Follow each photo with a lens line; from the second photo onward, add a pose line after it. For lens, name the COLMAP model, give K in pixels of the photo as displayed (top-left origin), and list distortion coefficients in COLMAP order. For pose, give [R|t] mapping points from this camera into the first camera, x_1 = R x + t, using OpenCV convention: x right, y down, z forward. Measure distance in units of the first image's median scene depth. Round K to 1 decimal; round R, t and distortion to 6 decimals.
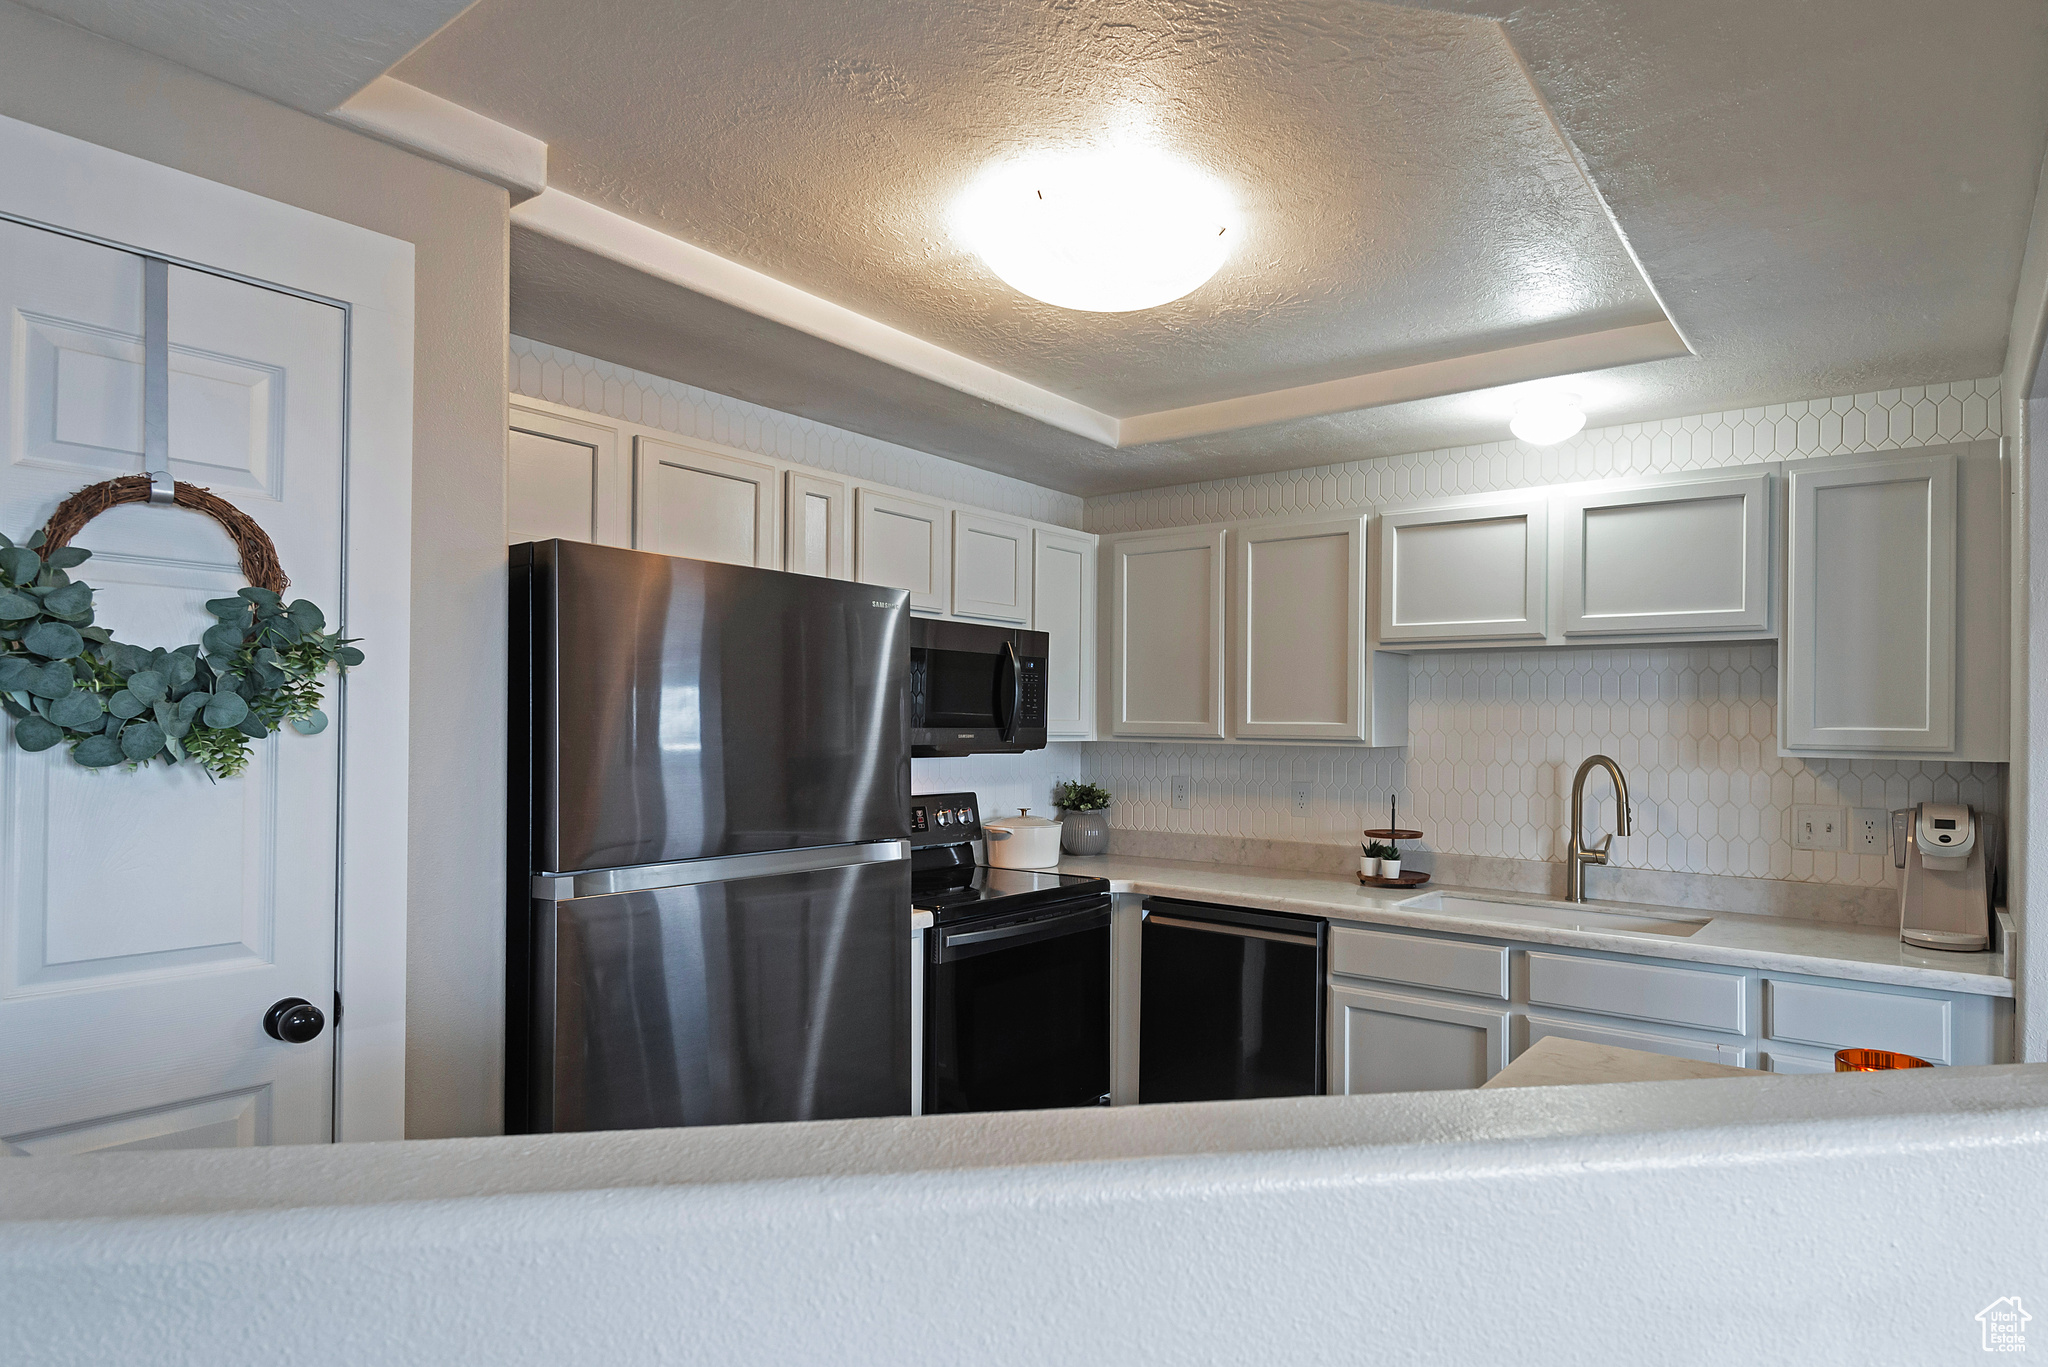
lens RADIAL K [[1185.0, 0, 915.7], [0, 1185.0, 713.2], [0, 0, 1]] dist [-0.001954, -0.001288]
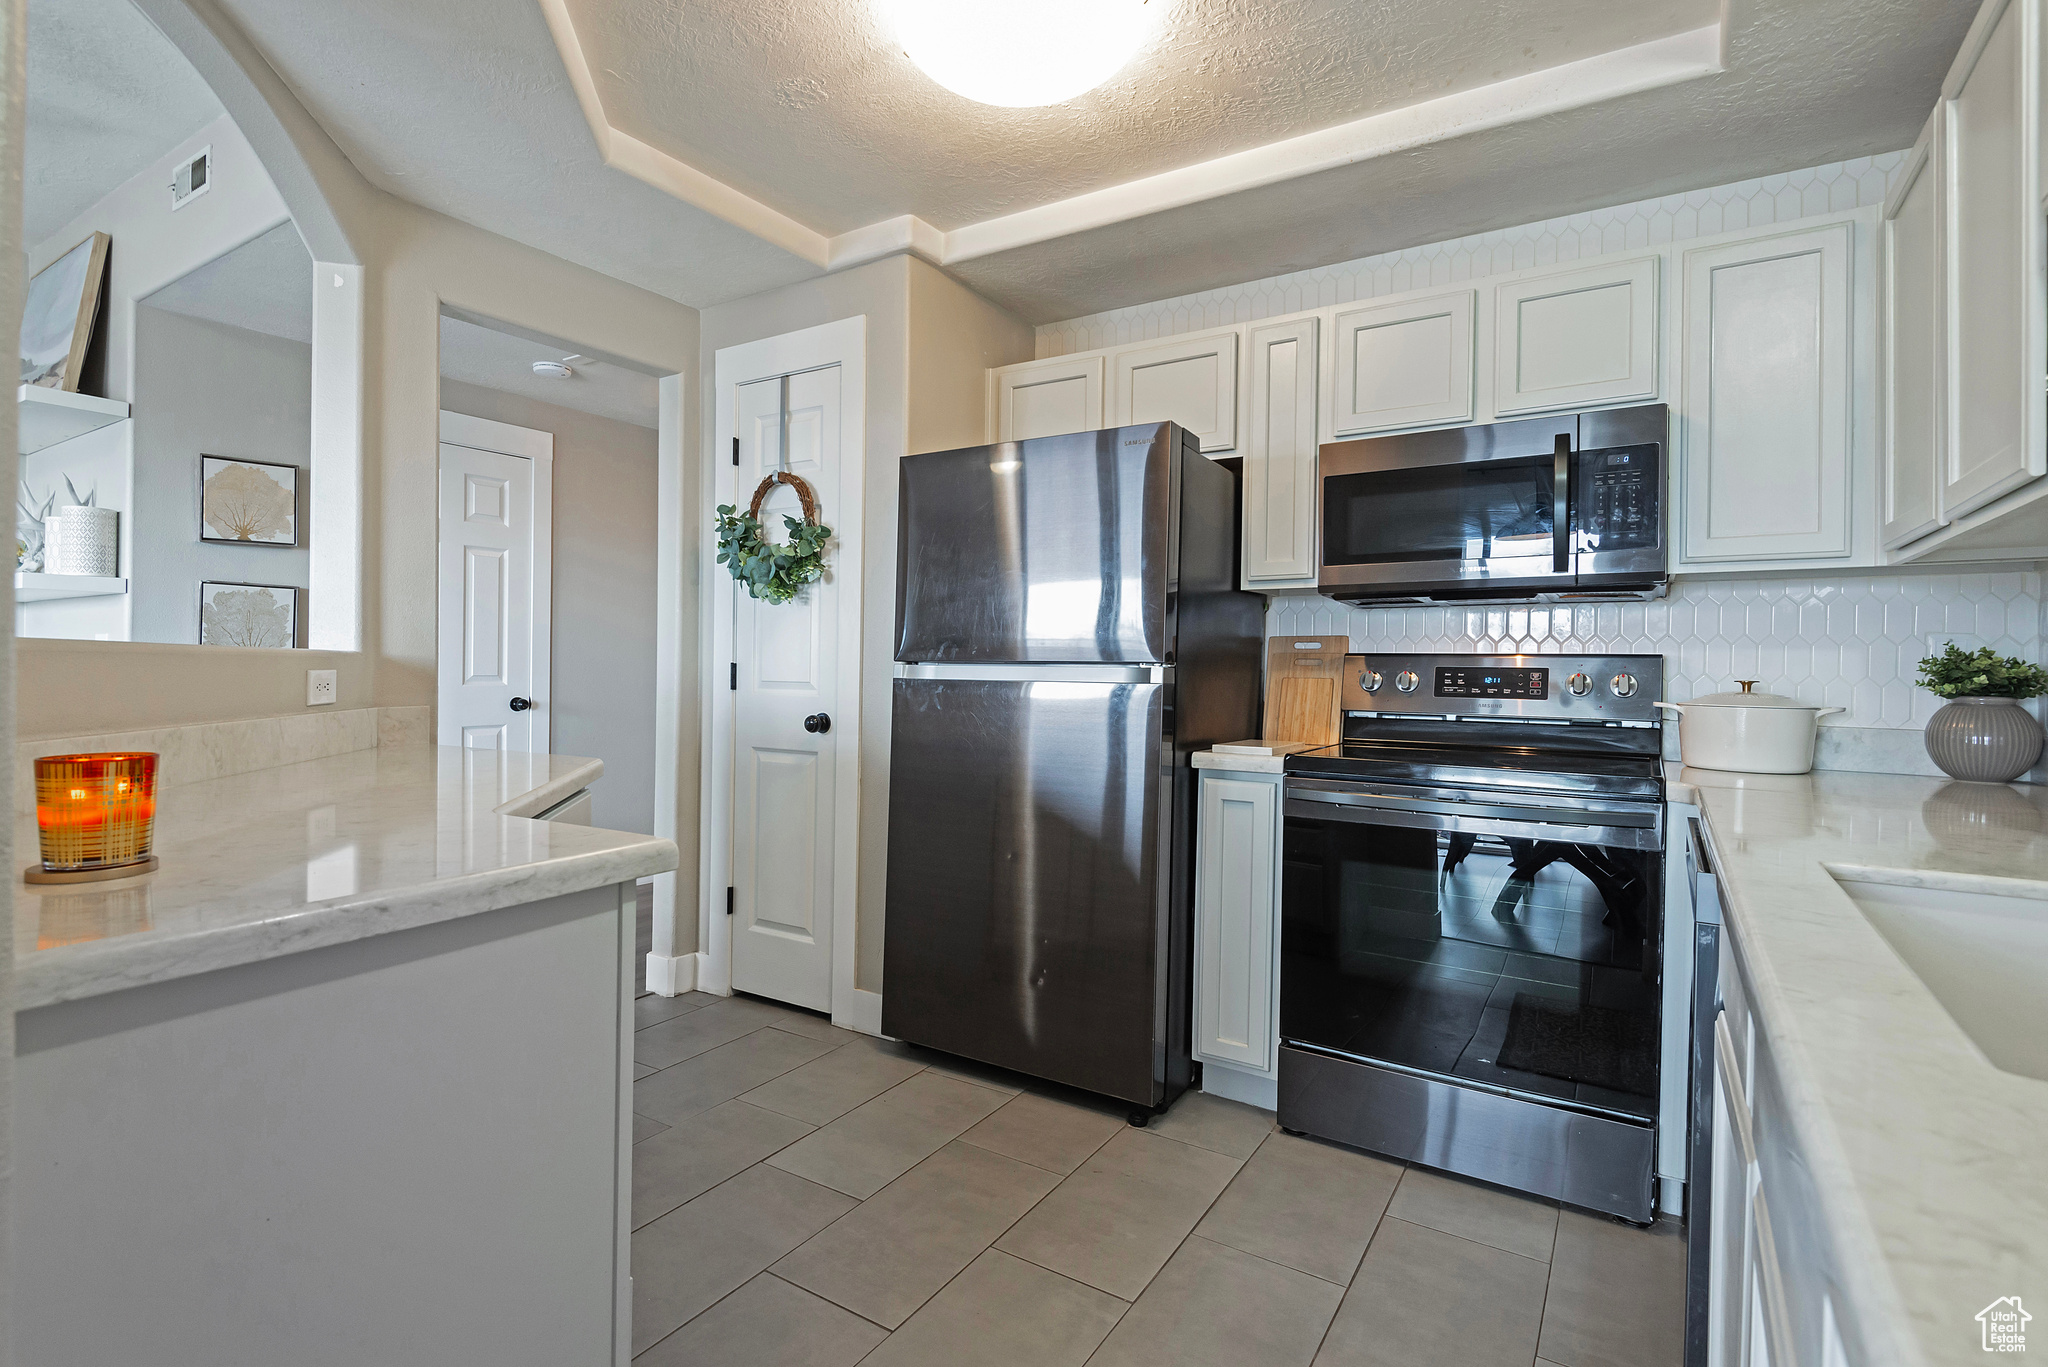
lens RADIAL K [[930.3, 0, 987.2], [0, 930.3, 674.6], [0, 0, 1]] dist [-0.001307, -0.001102]
pose [[0.127747, 0.010268, -0.991754, 0.671976], [-0.013935, 0.999866, 0.008557, 0.097424], [0.991709, 0.012727, 0.127873, 0.648546]]
